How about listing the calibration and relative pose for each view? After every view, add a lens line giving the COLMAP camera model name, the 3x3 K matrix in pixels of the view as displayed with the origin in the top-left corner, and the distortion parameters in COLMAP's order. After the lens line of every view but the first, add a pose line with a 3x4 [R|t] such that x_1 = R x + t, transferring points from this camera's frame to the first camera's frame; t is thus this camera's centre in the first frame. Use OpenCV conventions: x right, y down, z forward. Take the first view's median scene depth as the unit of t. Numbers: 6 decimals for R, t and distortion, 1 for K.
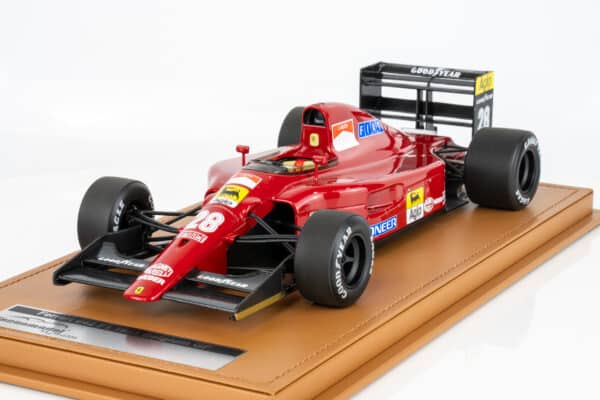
lens RADIAL K [[1561.3, 0, 300.0], [0, 1561.3, 200.0], [0, 0, 1]] dist [0.272926, 0.520587]
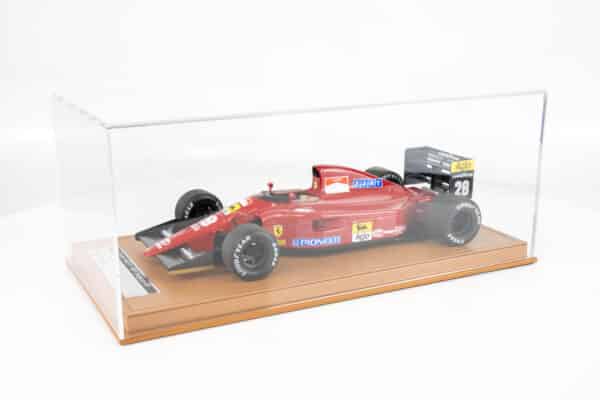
lens RADIAL K [[782.6, 0, 300.0], [0, 782.6, 200.0], [0, 0, 1]] dist [-0.021231, -0.012829]
pose [[0.831219, 0.143801, -0.537026, 0.475434], [-0.139344, 0.989023, 0.049155, -0.063881], [0.538200, 0.033972, 0.842132, 0.264619]]
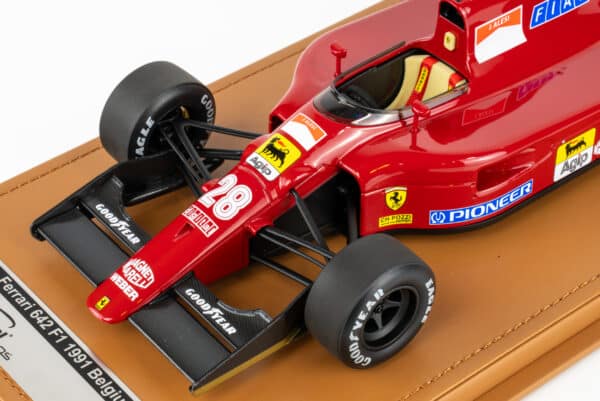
lens RADIAL K [[1561.3, 0, 300.0], [0, 1561.3, 200.5], [0, 0, 1]] dist [0.272926, 0.520587]
pose [[0.932522, 0.240047, -0.269780, 0.159574], [-0.092401, 0.880819, 0.464350, -0.307286], [0.349092, -0.408088, 0.843563, 0.352531]]
